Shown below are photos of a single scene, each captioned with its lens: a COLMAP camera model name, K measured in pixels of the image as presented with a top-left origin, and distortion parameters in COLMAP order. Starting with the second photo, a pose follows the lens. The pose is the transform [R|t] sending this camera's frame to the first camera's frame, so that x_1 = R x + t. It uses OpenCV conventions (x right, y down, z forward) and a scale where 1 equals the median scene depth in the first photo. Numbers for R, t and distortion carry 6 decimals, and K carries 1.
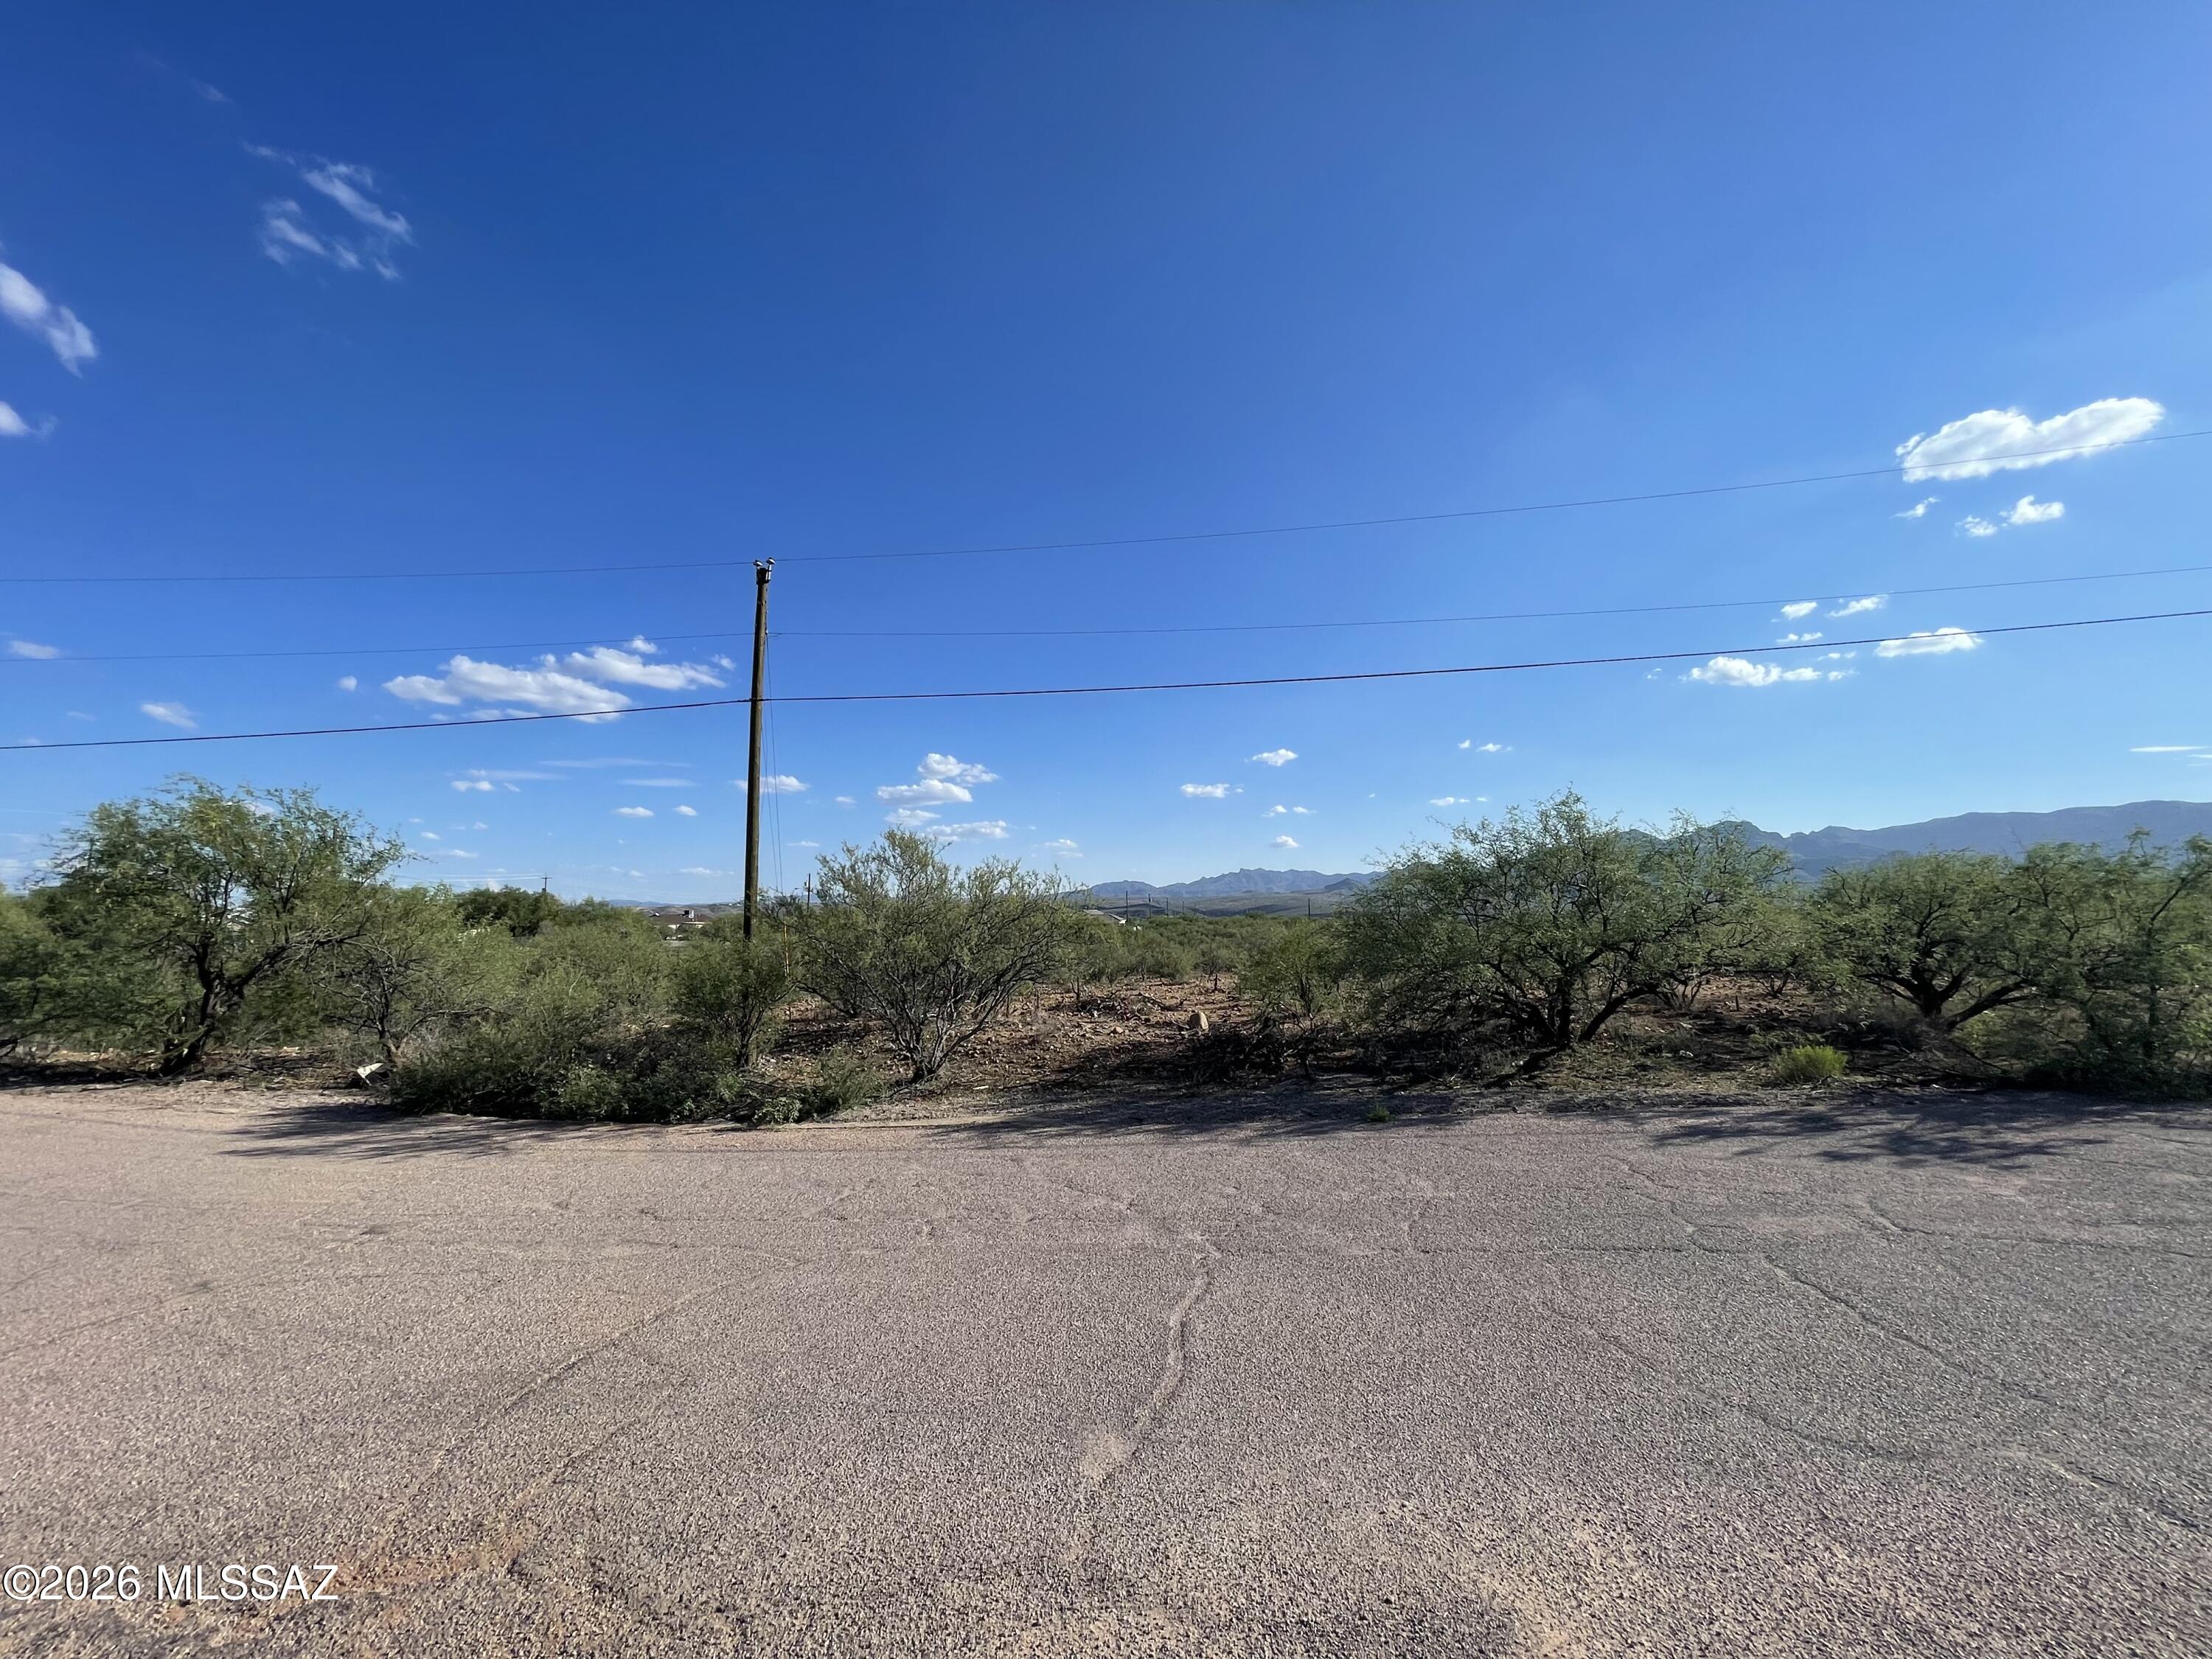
lens RADIAL K [[898.6, 0, 1102.8], [0, 898.6, 847.5], [0, 0, 1]] dist [0.004931, -0.000436]
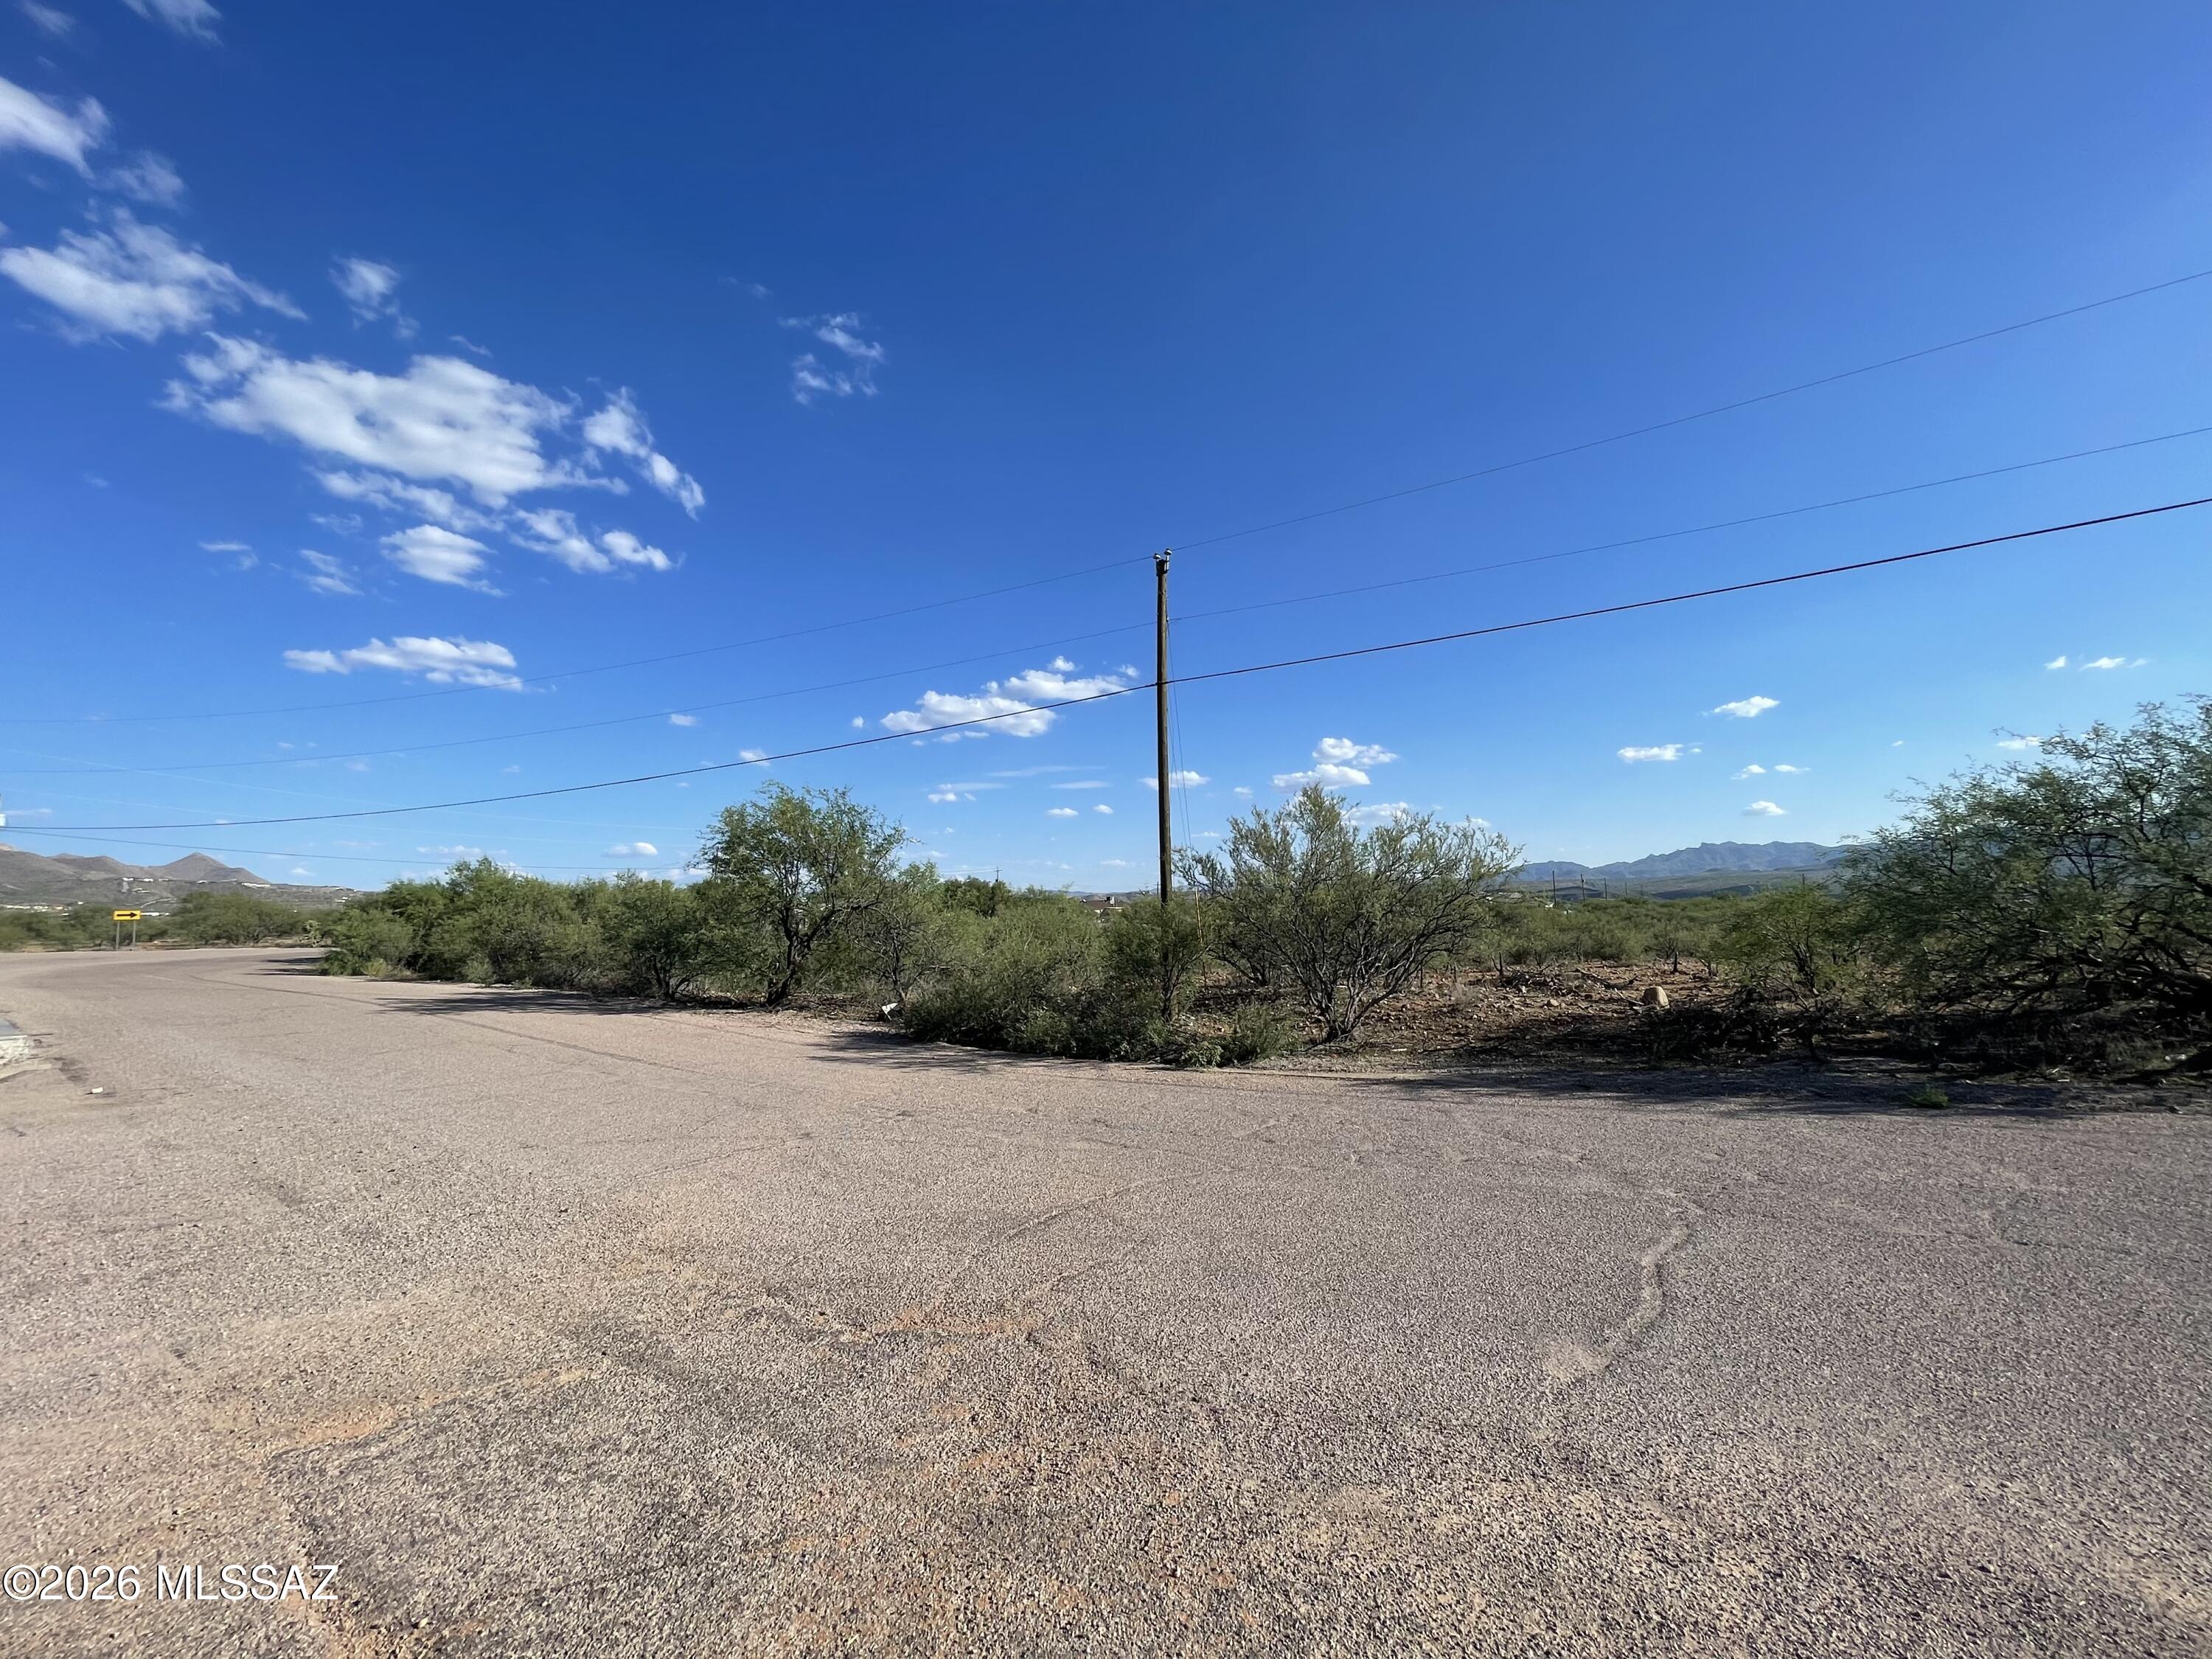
lens RADIAL K [[898.6, 0, 1107.7], [0, 898.6, 837.4], [0, 0, 1]] dist [0.004931, -0.000436]
pose [[0.907945, -0.040179, -0.417158, -0.005716], [0.041402, 0.999124, -0.006120, 0.029290], [0.417038, -0.011714, 0.908813, -0.009526]]
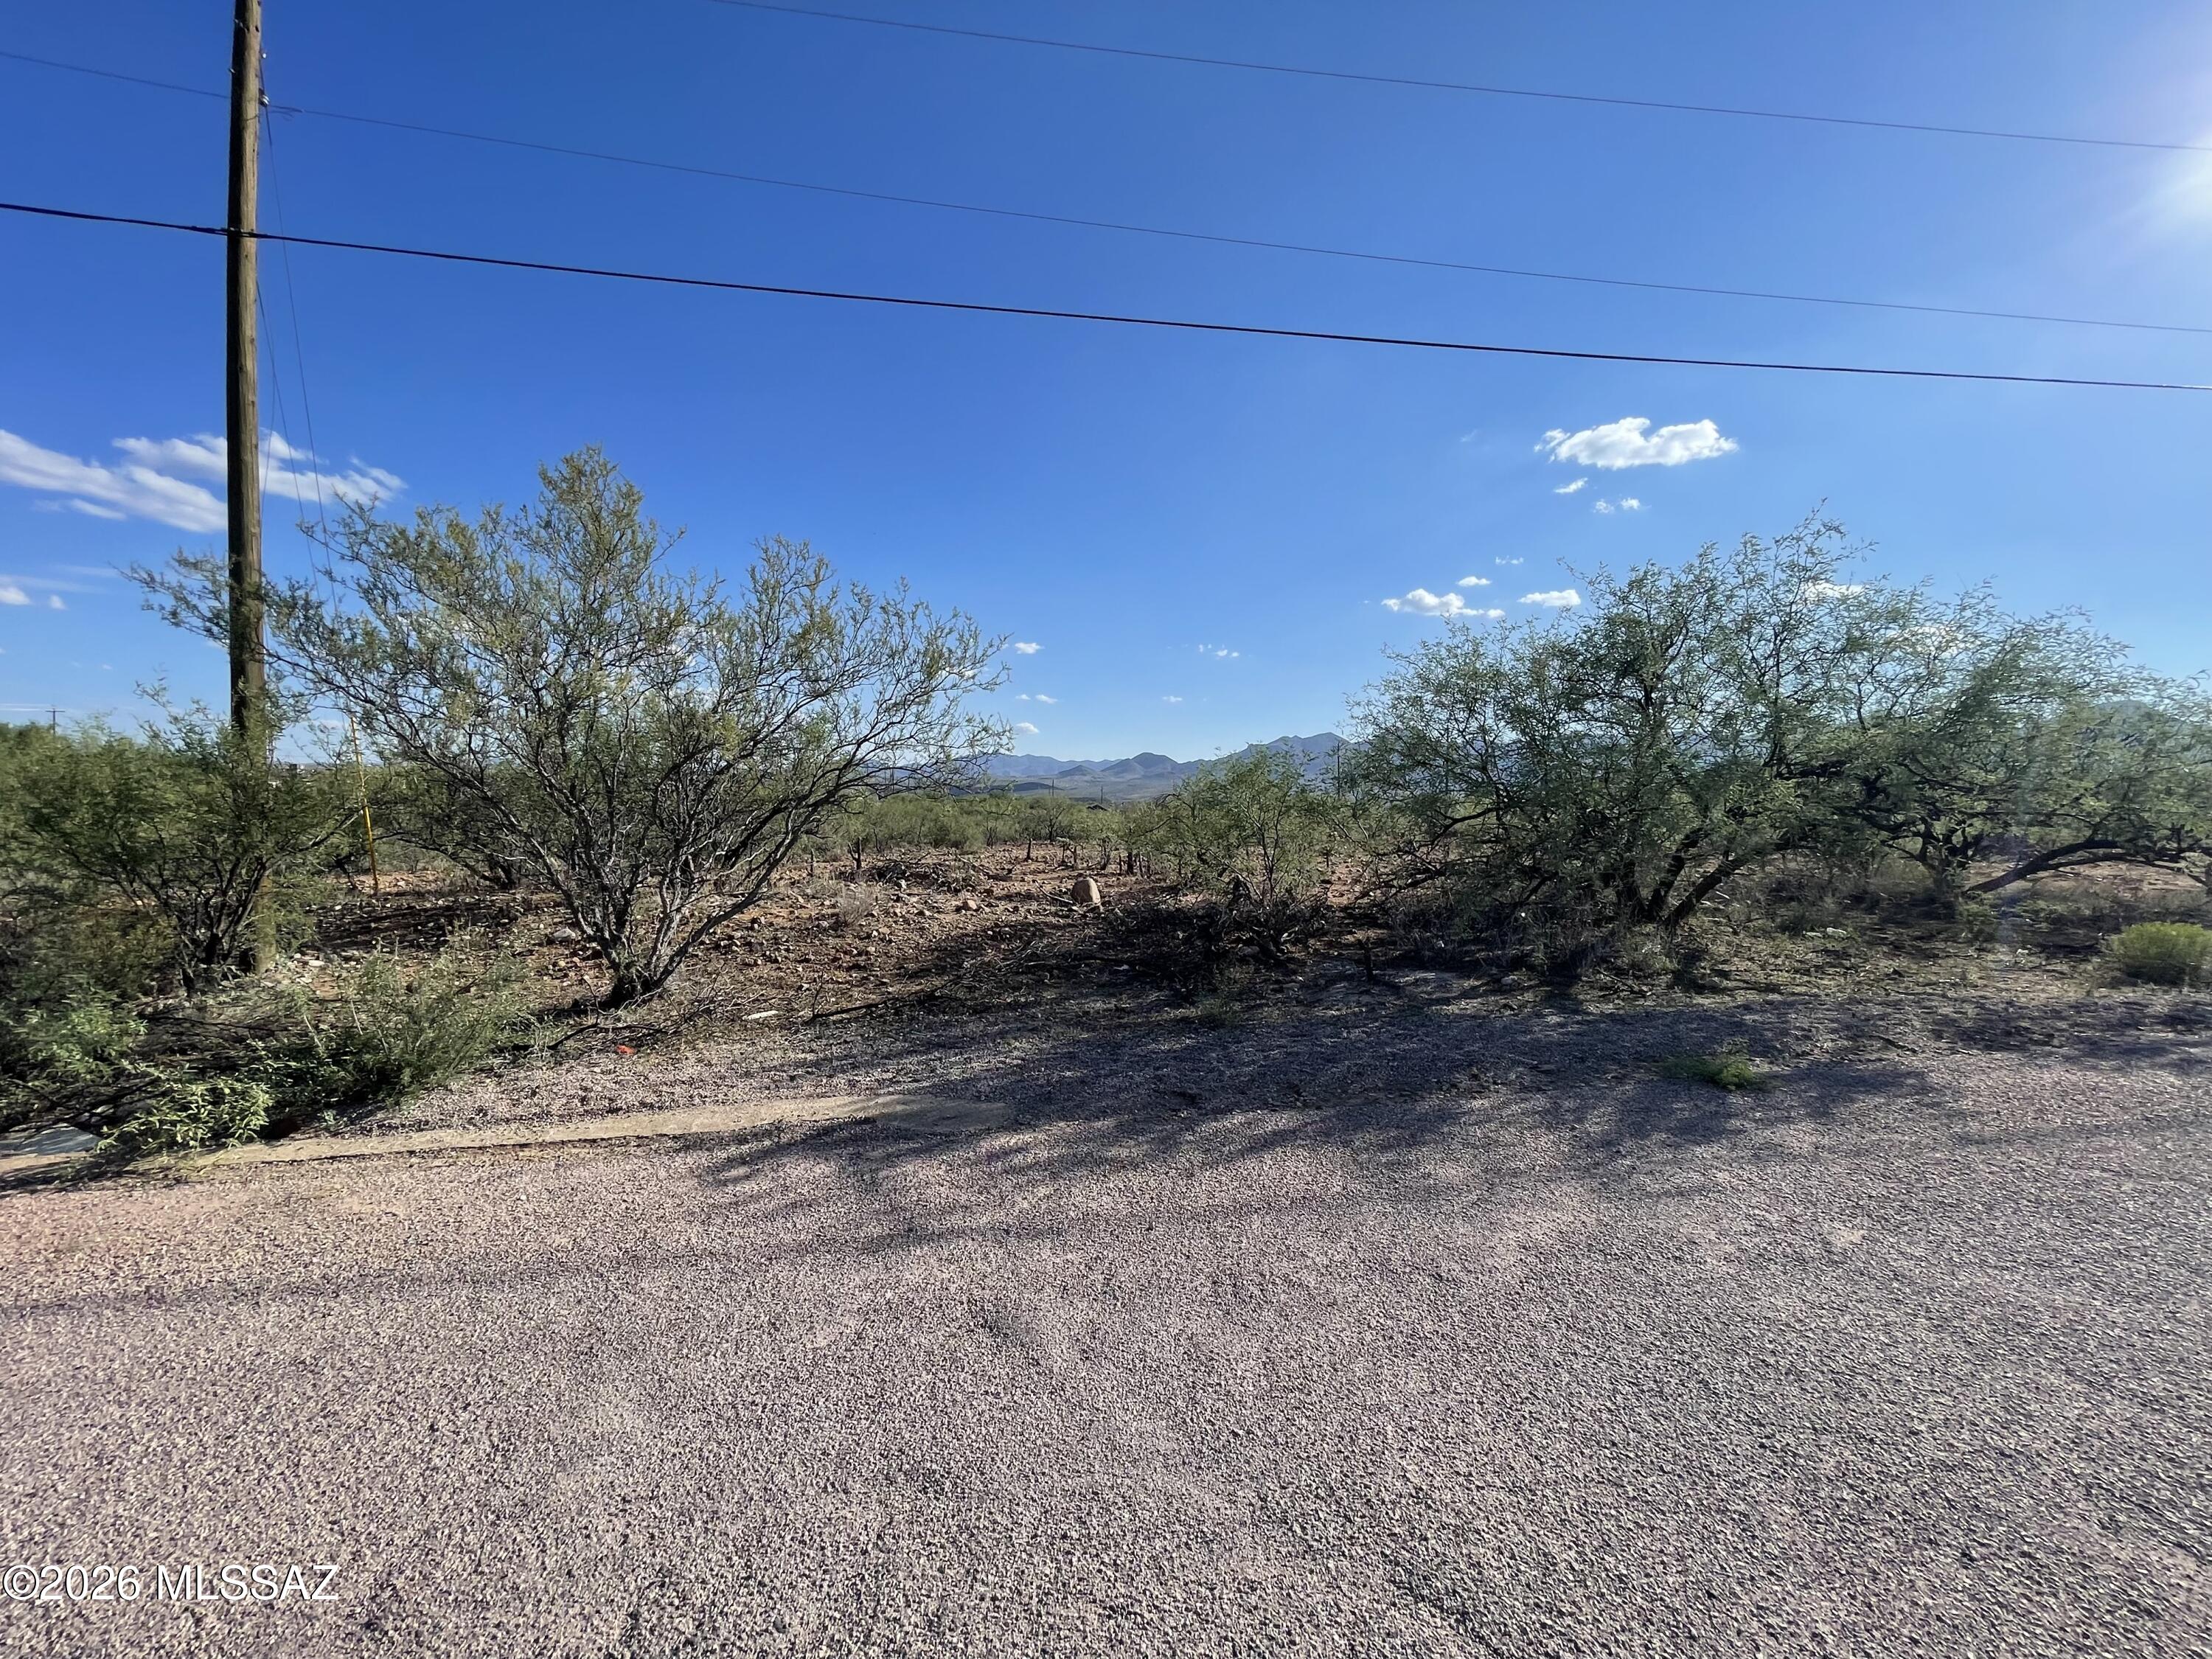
lens RADIAL K [[898.6, 0, 1099.8], [0, 898.6, 827.9], [0, 0, 1]] dist [0.004931, -0.000436]
pose [[0.957448, 0.020739, 0.287861, -0.094788], [-0.051705, 0.993604, 0.100389, 0.096533], [-0.283938, -0.111001, 0.952396, 0.447869]]
